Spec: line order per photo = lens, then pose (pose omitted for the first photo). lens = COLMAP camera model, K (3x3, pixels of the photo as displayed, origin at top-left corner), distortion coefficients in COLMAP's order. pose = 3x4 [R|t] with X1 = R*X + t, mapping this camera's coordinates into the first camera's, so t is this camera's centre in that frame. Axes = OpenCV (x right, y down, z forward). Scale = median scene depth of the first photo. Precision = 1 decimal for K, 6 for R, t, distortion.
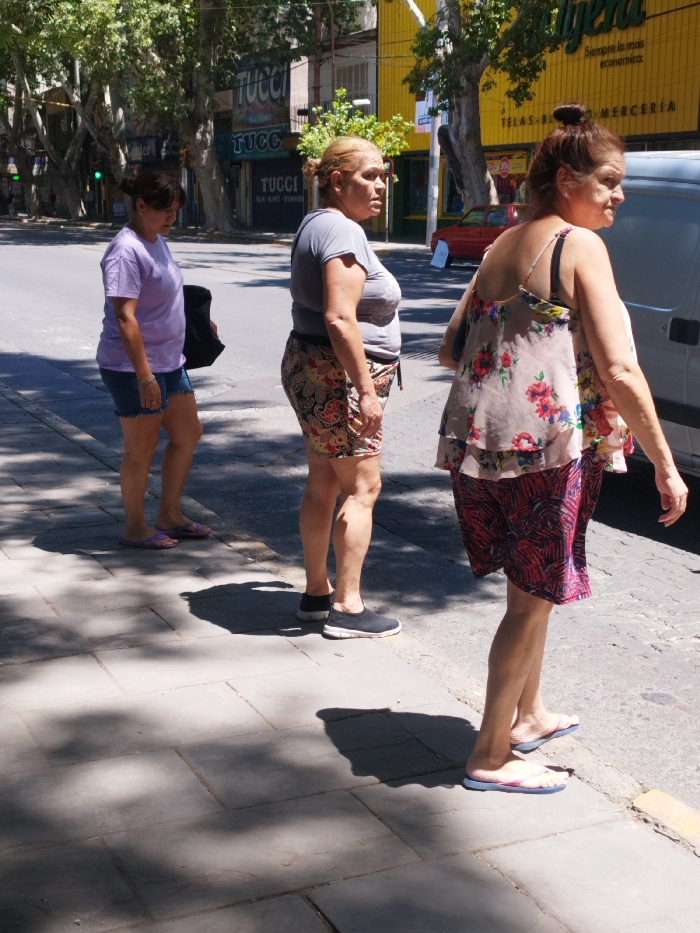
lens RADIAL K [[1356.9, 0, 338.3], [0, 1356.9, 466.6], [0, 0, 1]] dist [0.053036, -0.087992]
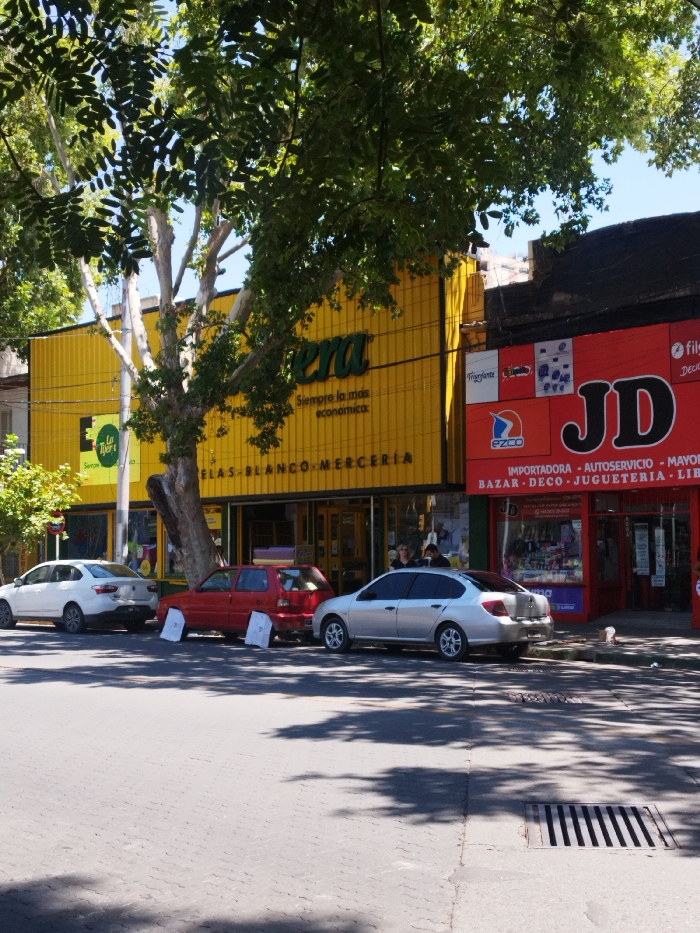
lens RADIAL K [[1333.9, 0, 350.0], [0, 1333.9, 466.5], [0, 0, 1]] dist [0.215956, -0.013336]
pose [[0.943401, 0.010287, 0.331495, -0.080806], [0.074885, 0.967100, -0.243127, -0.036413], [-0.323090, 0.254190, 0.911592, 0.165978]]
